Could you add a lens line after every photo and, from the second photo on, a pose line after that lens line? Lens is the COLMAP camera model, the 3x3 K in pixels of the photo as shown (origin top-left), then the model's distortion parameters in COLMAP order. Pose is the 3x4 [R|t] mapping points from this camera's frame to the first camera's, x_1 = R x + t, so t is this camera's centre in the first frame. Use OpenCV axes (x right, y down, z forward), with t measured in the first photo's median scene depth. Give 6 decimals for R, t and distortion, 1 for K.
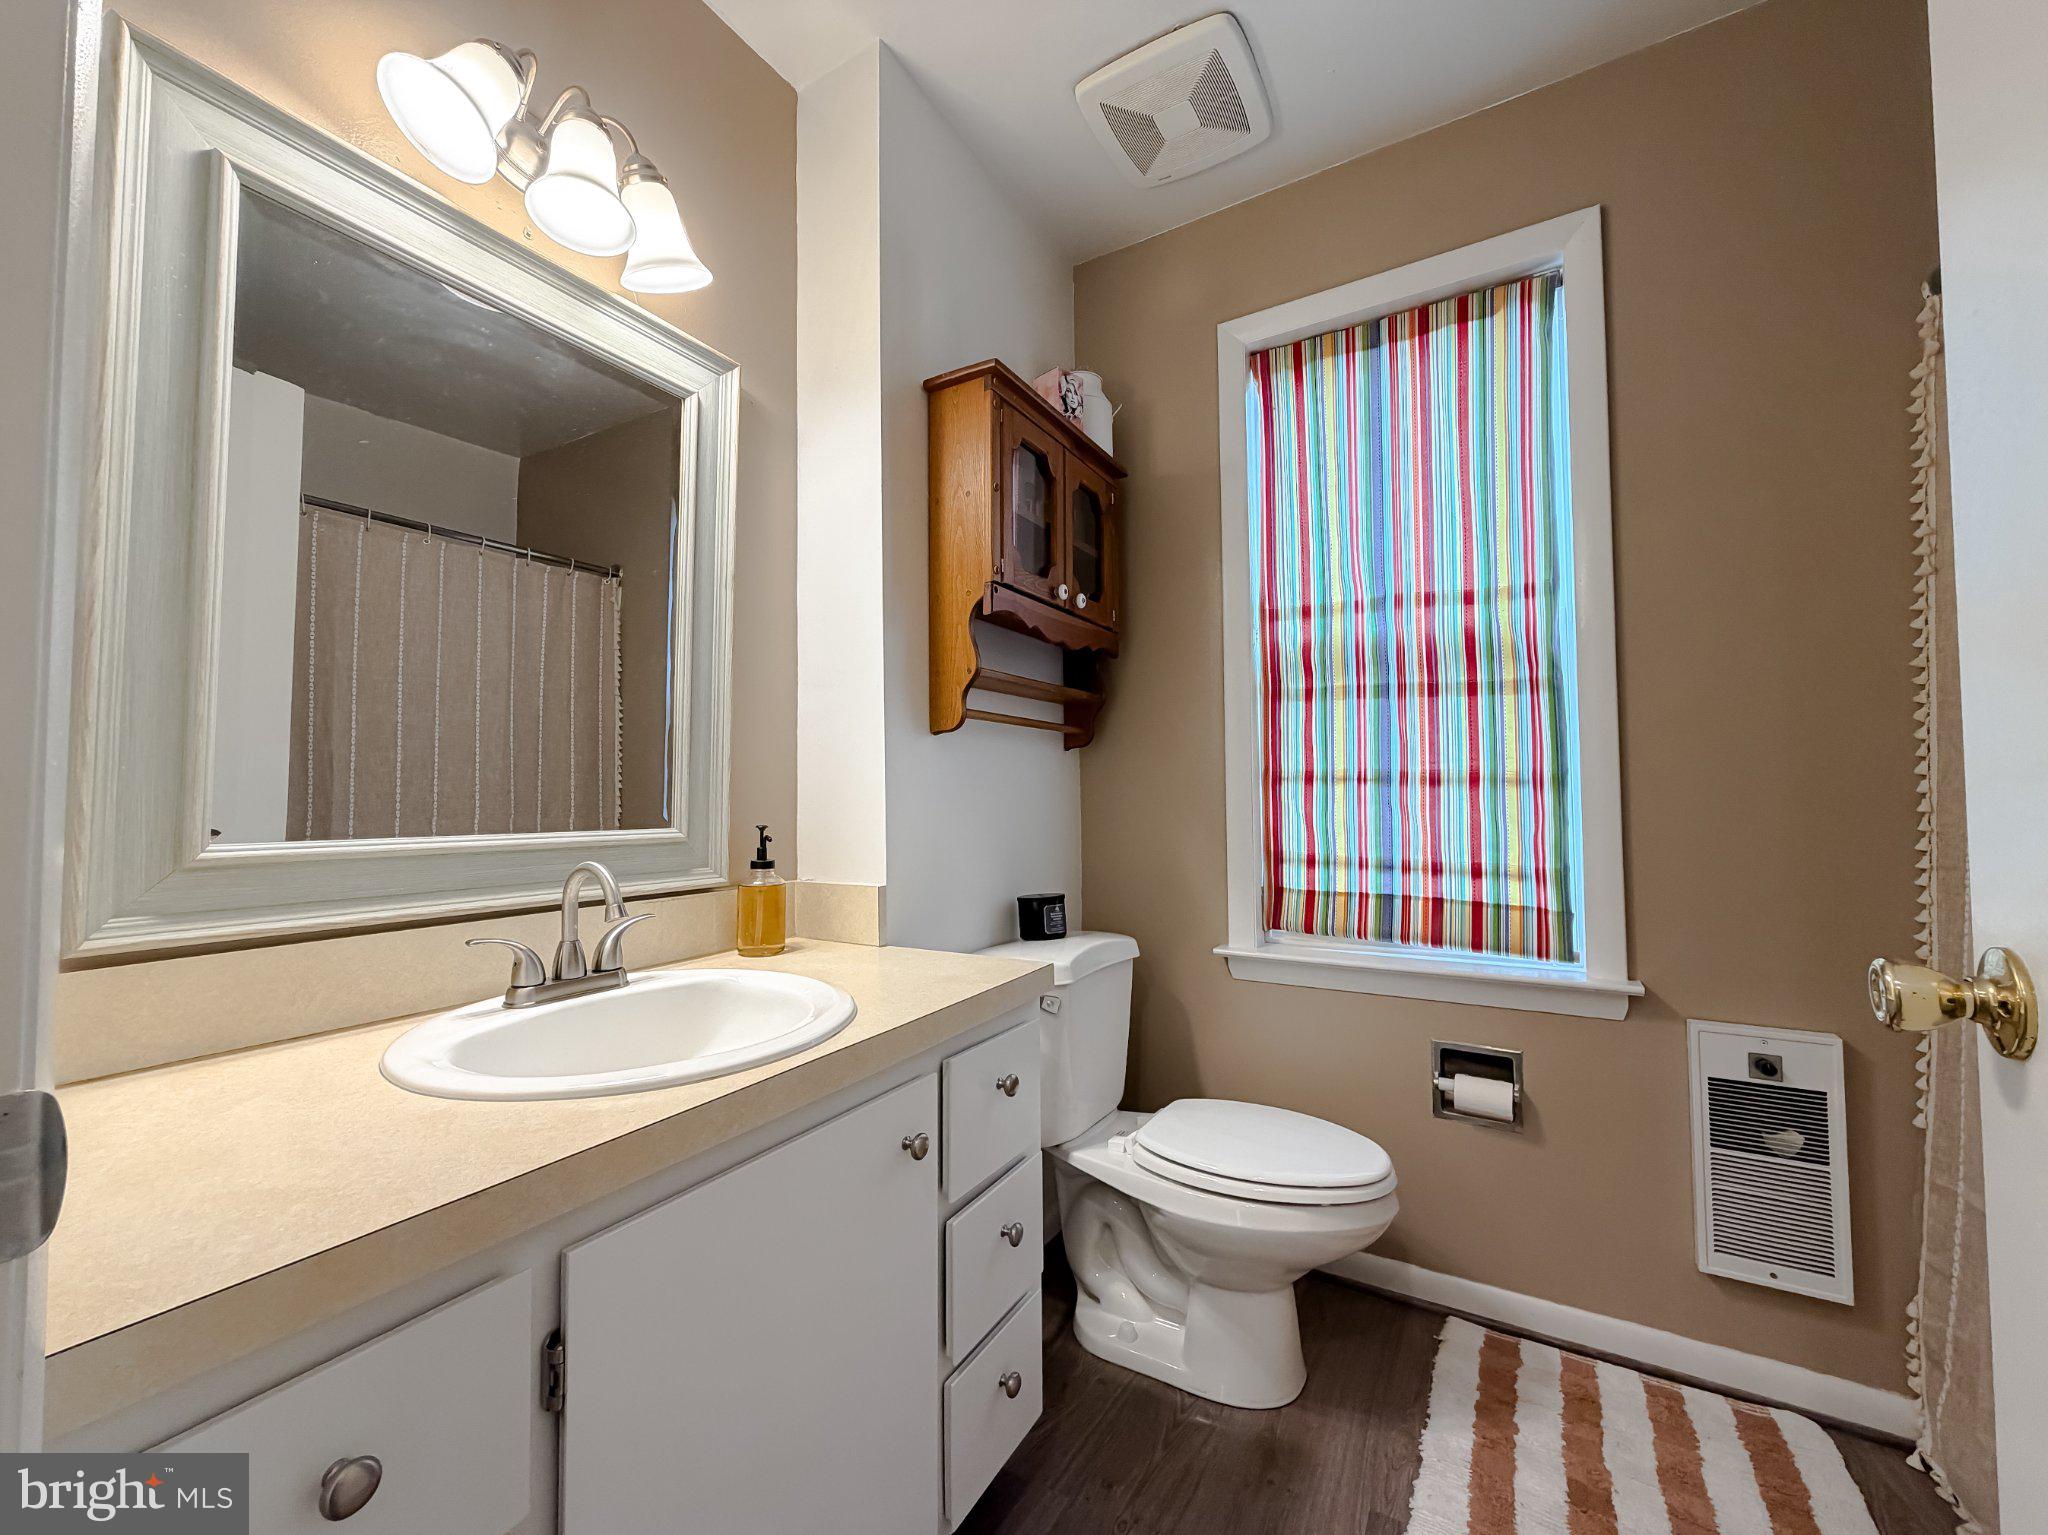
lens RADIAL K [[831.8, 0, 1018.1], [0, 831.8, 757.2], [0, 0, 1]] dist [-0.003395, 0.000926]
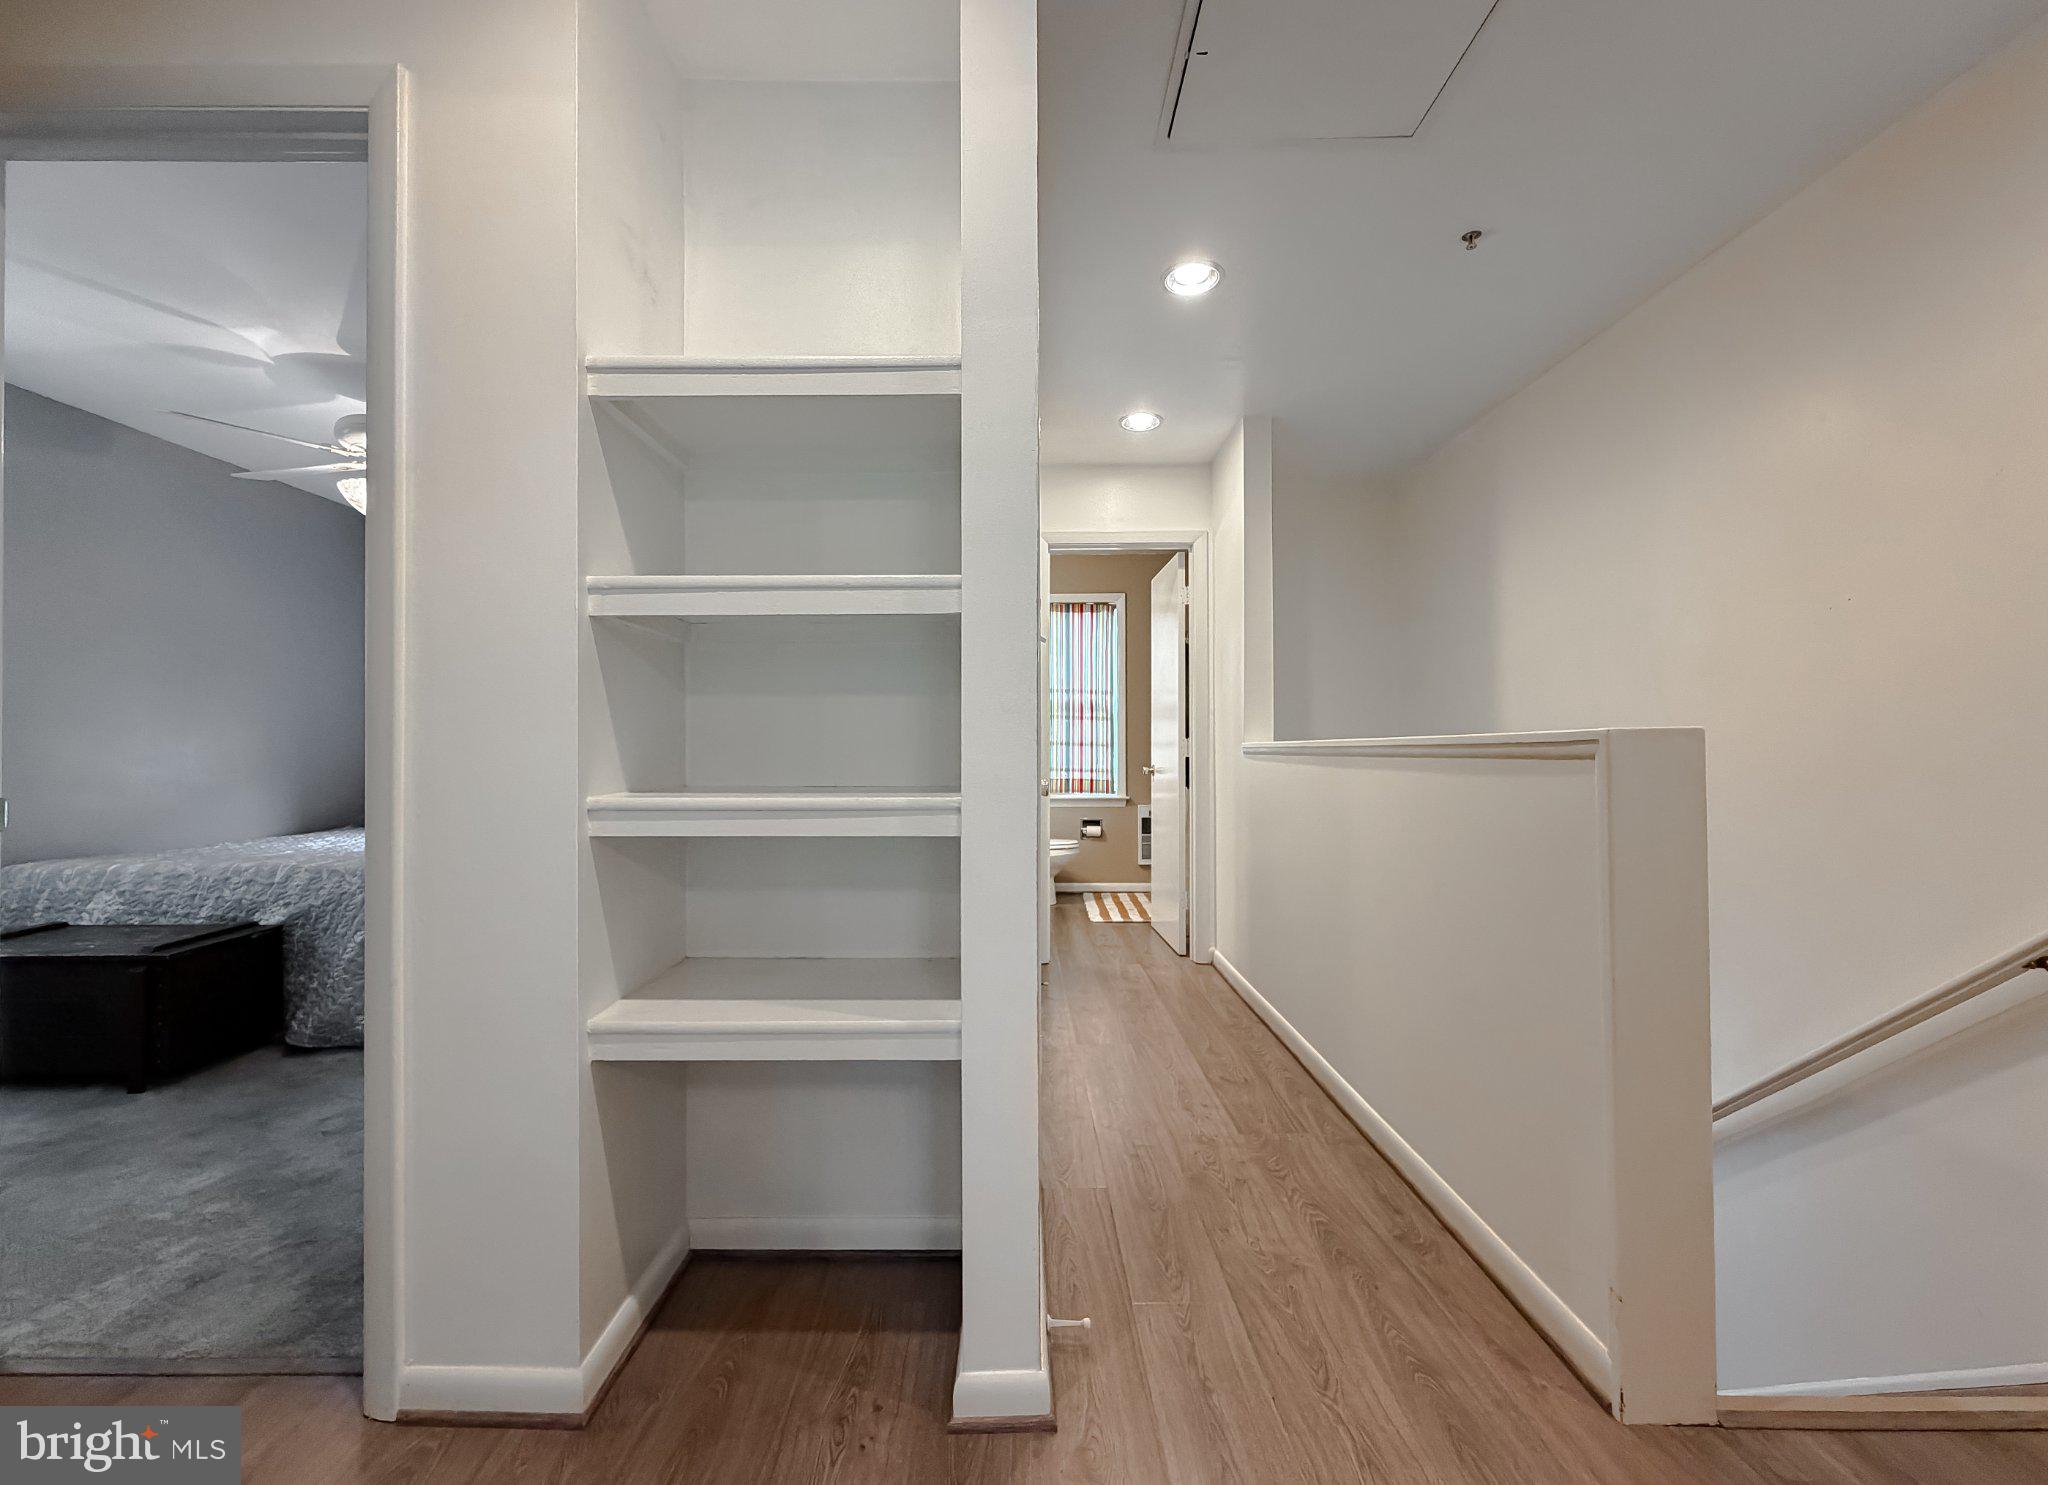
lens RADIAL K [[832.5, 0, 1033.3], [0, 832.5, 745.6], [0, 0, 1]] dist [-0.002614, -0.000559]
pose [[0.862677, 0.005754, 0.505722, -1.430687], [-0.024001, 0.999274, 0.029572, -0.065598], [-0.505185, -0.037649, 0.862189, -1.891386]]
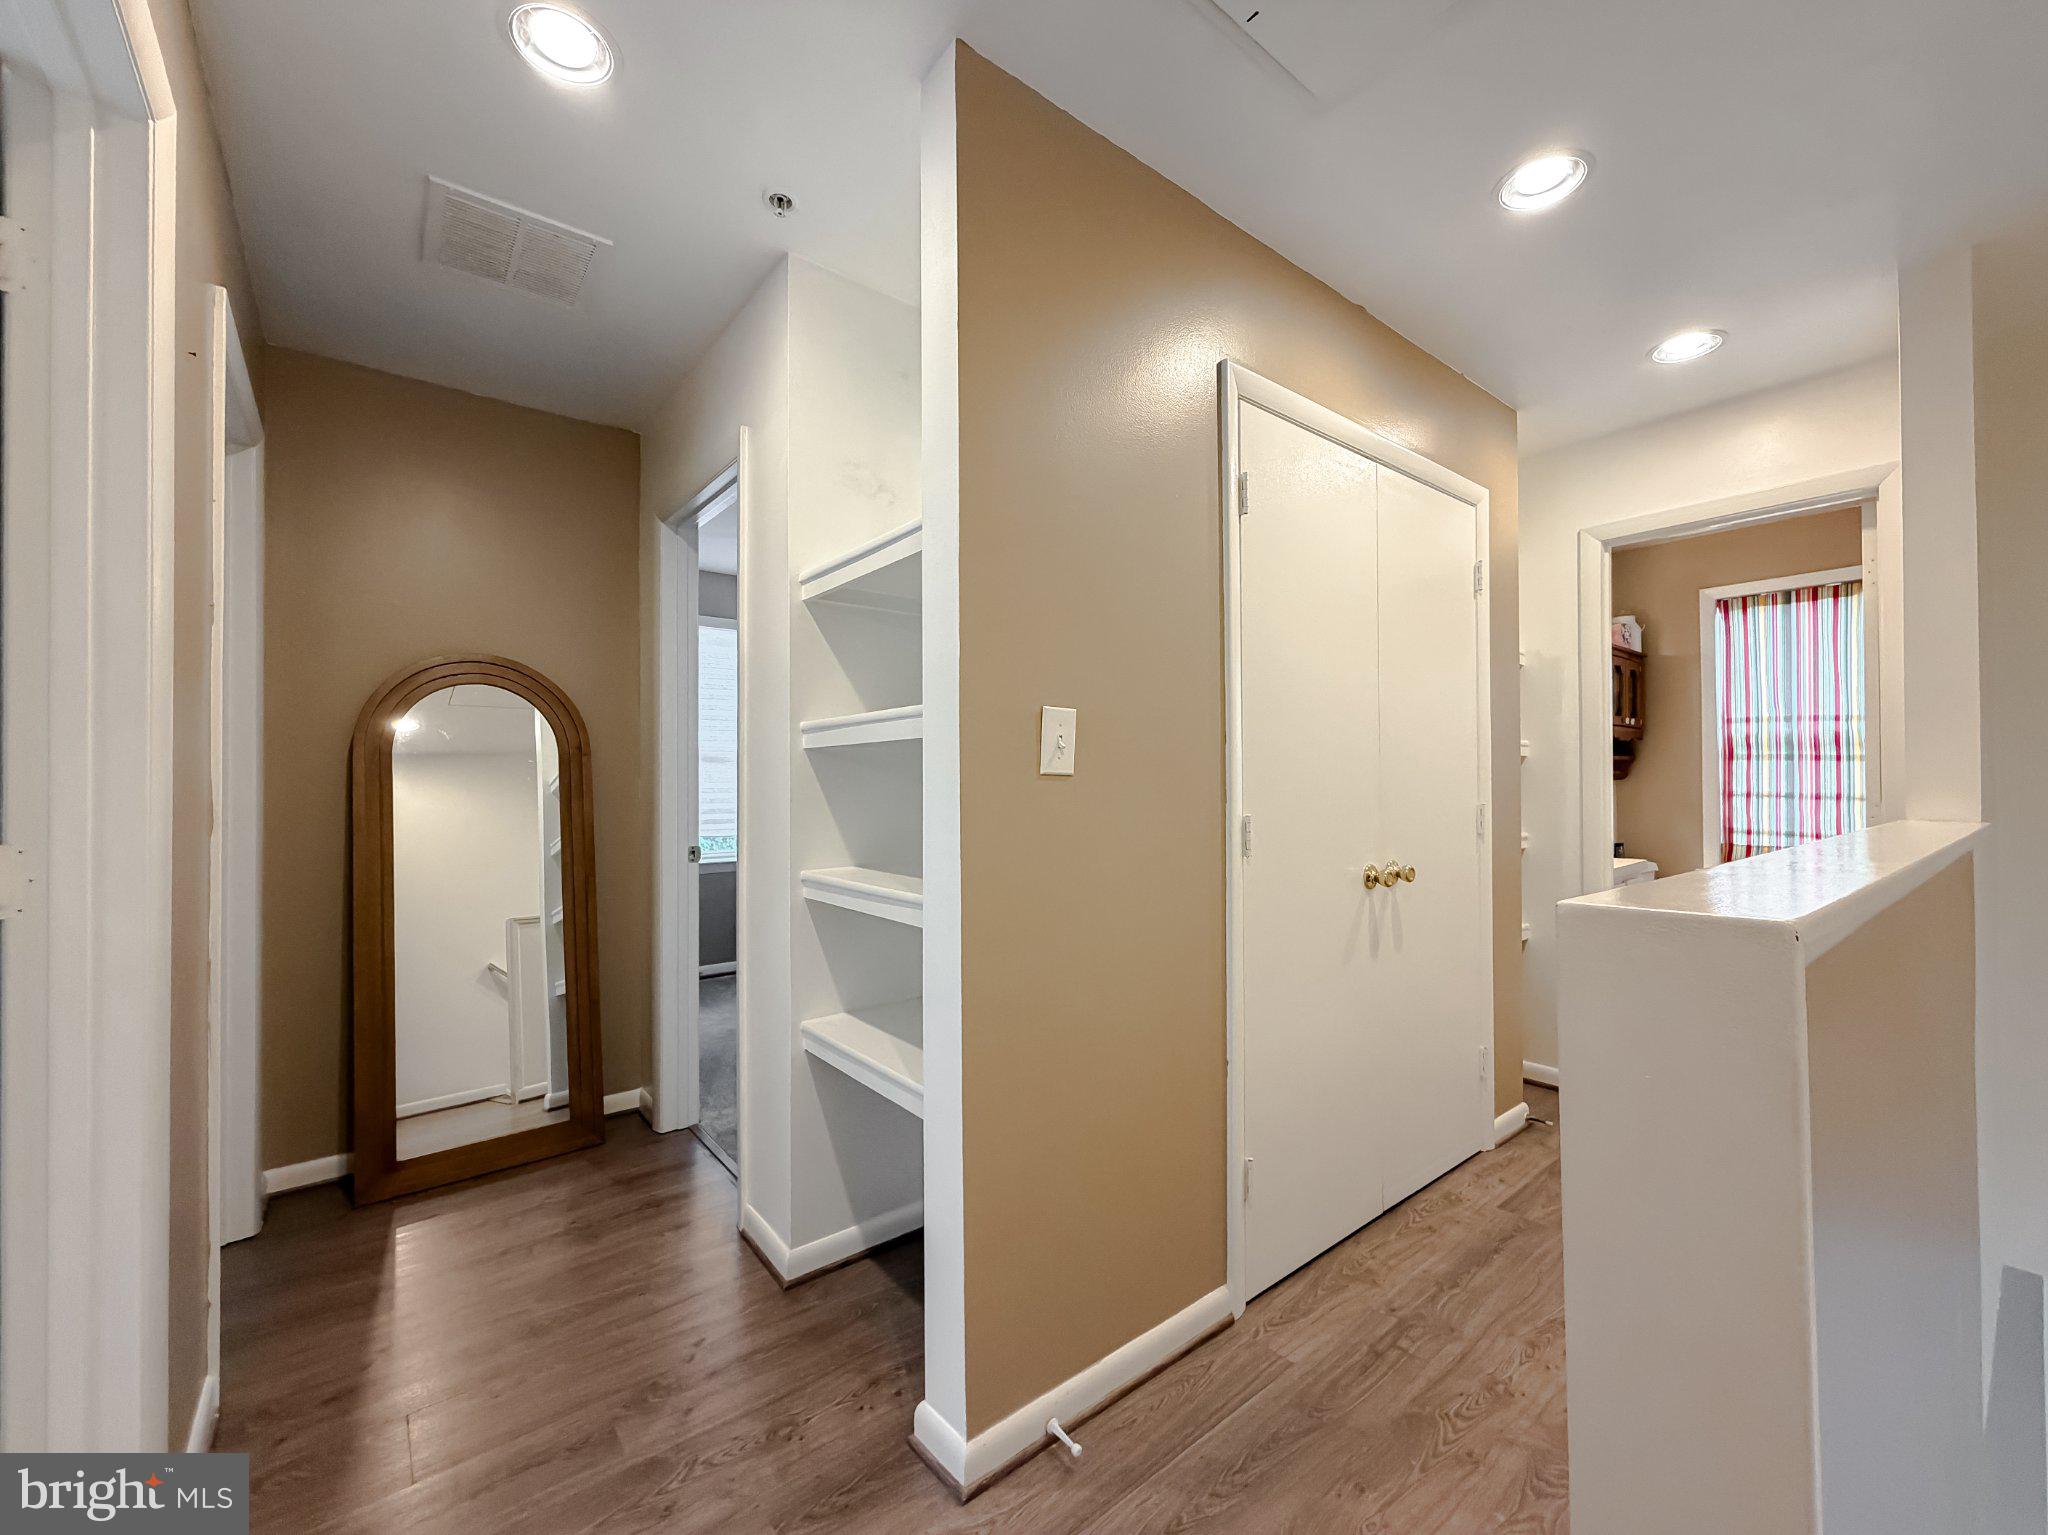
lens RADIAL K [[831.8, 0, 1016.7], [0, 831.8, 774.1], [0, 0, 1]] dist [-0.003395, 0.000926]
pose [[0.931453, -0.002627, -0.363852, -0.738477], [0.015313, 0.999371, 0.031986, -0.146107], [0.363539, -0.035365, 0.930907, -1.970944]]
